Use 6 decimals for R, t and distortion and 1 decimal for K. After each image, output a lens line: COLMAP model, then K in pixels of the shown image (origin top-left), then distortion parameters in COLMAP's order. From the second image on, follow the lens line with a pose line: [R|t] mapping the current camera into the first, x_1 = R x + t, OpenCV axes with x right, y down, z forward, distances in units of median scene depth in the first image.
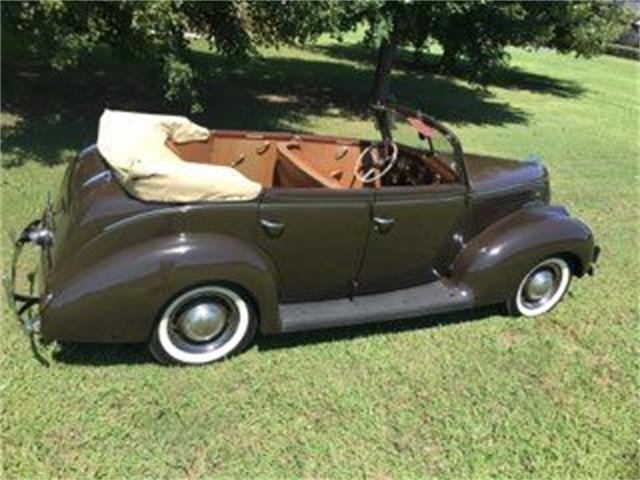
lens RADIAL K [[547.8, 0, 337.6], [0, 547.8, 240.3], [0, 0, 1]] dist [0.097845, -0.167957]
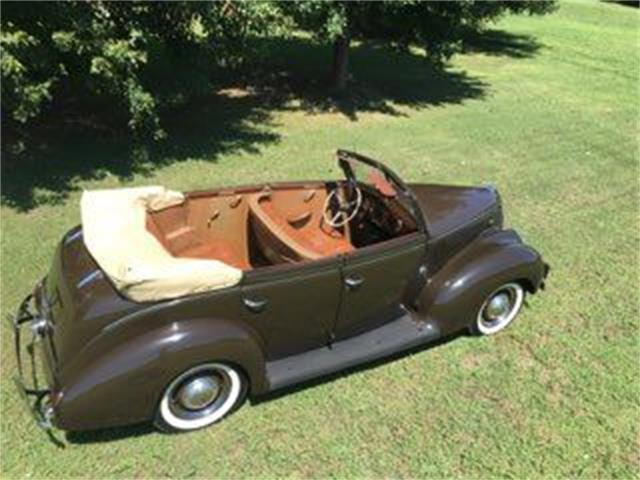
lens RADIAL K [[547.8, 0, 337.6], [0, 547.8, 240.3], [0, 0, 1]] dist [0.097845, -0.167957]
pose [[0.995478, -0.081102, 0.049465, 0.002658], [0.076935, 0.993740, 0.081000, -0.186647], [-0.055724, -0.076828, 0.995486, -0.083631]]
